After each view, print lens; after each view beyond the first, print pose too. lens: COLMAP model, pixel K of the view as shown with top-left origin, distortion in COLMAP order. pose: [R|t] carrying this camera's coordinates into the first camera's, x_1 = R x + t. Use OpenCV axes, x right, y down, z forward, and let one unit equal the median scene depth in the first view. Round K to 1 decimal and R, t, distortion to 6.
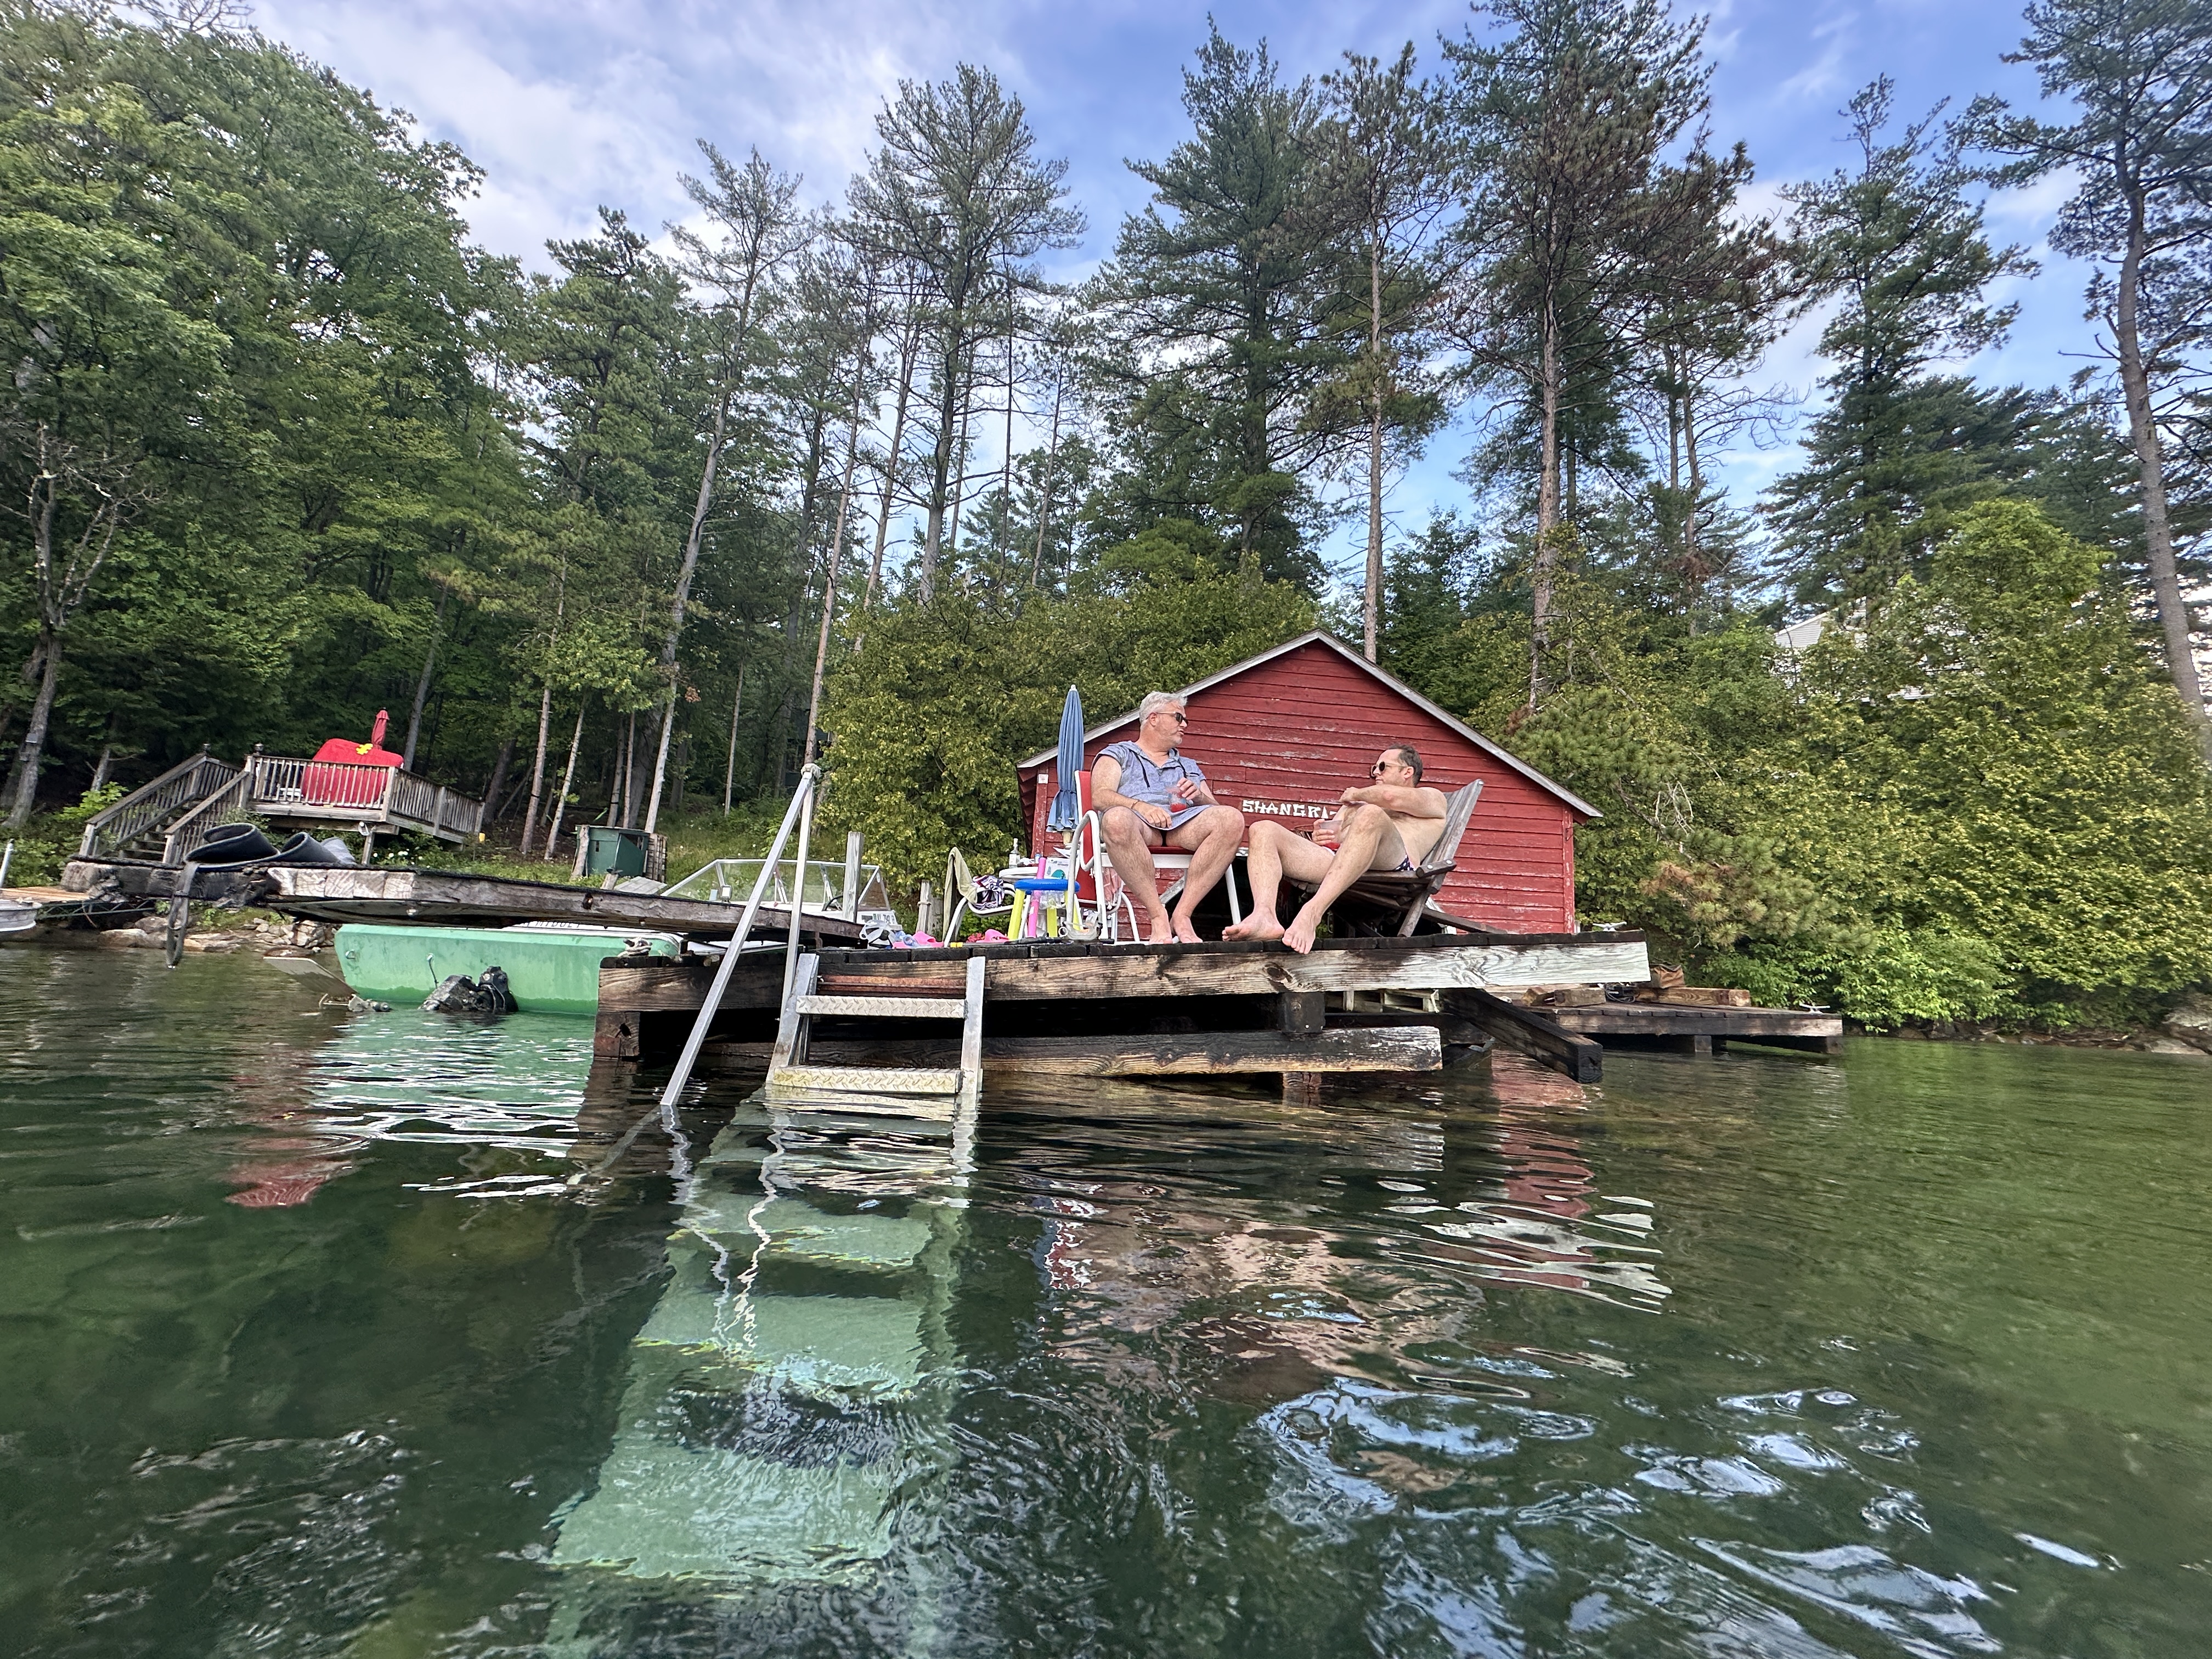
lens RADIAL K [[881.5, 0, 1106.0], [0, 881.5, 829.5], [0, 0, 1]] dist [-0.001528, -0.000536]
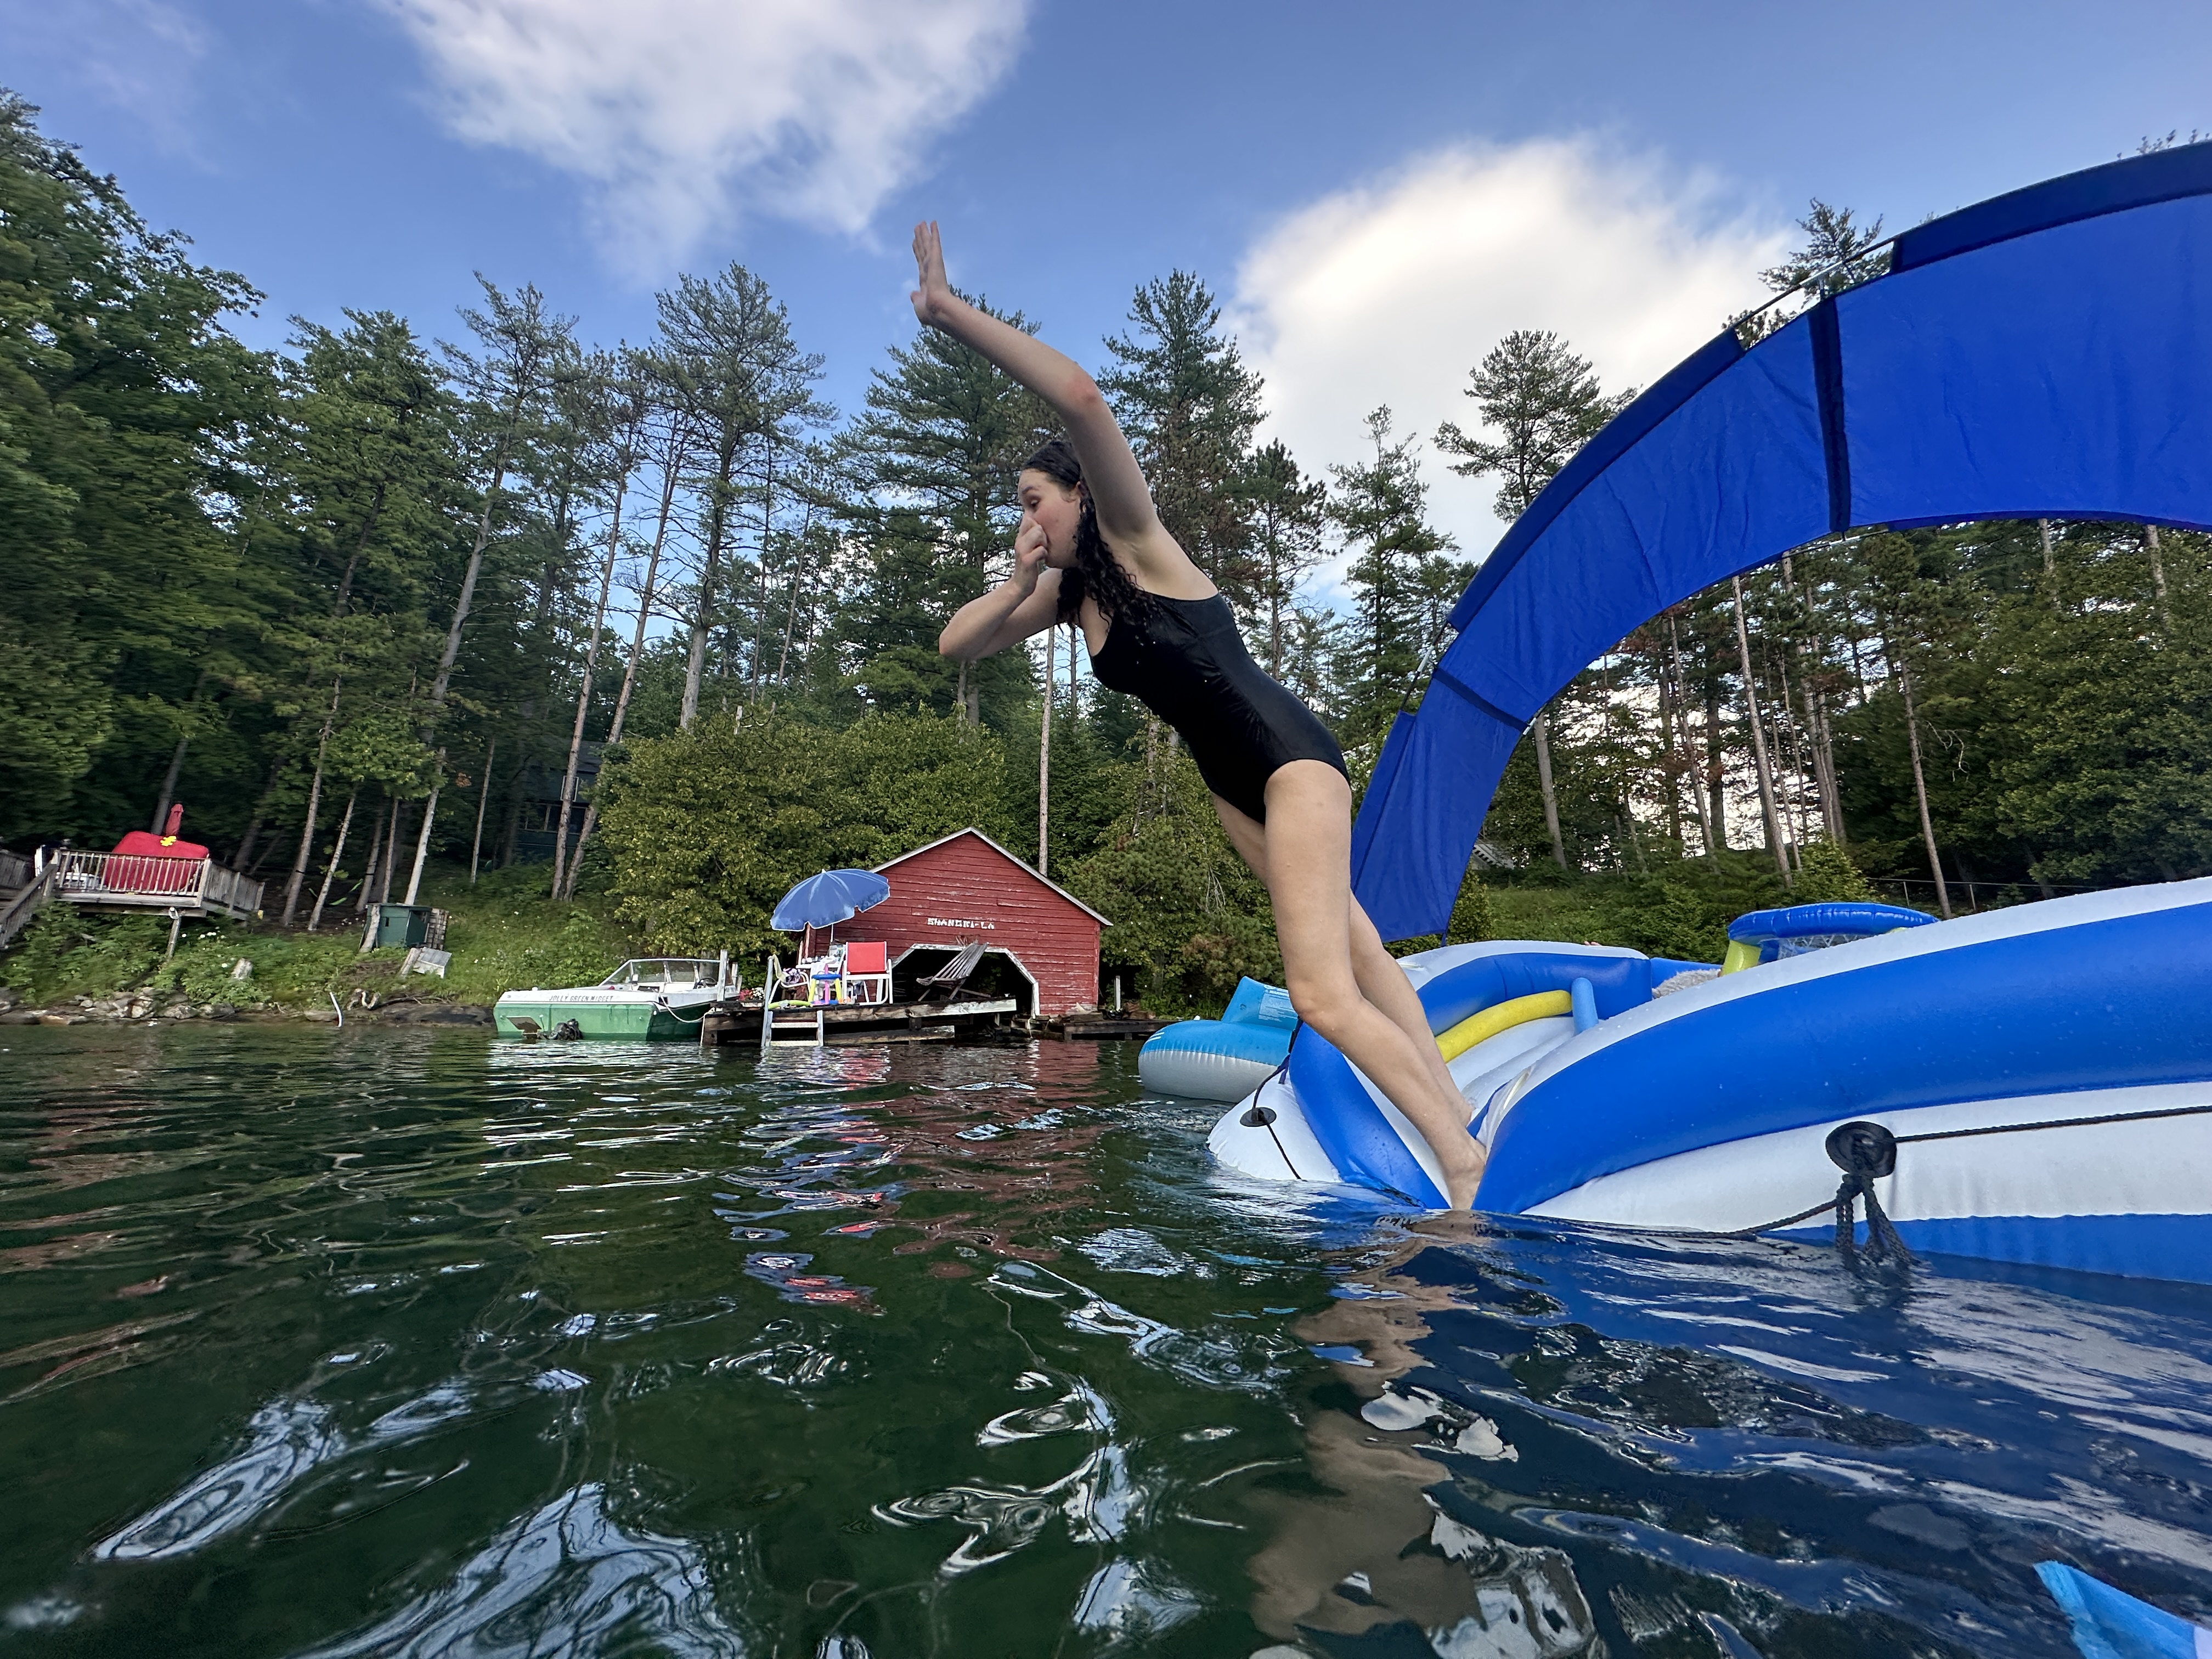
lens RADIAL K [[881.5, 0, 1106.0], [0, 881.5, 829.5], [0, 0, 1]] dist [-0.001528, -0.000536]
pose [[0.956432, 0.023373, 0.291017, -0.011811], [-0.011015, 0.998970, -0.044030, -0.053557], [-0.291746, 0.038906, 0.955704, -0.335432]]
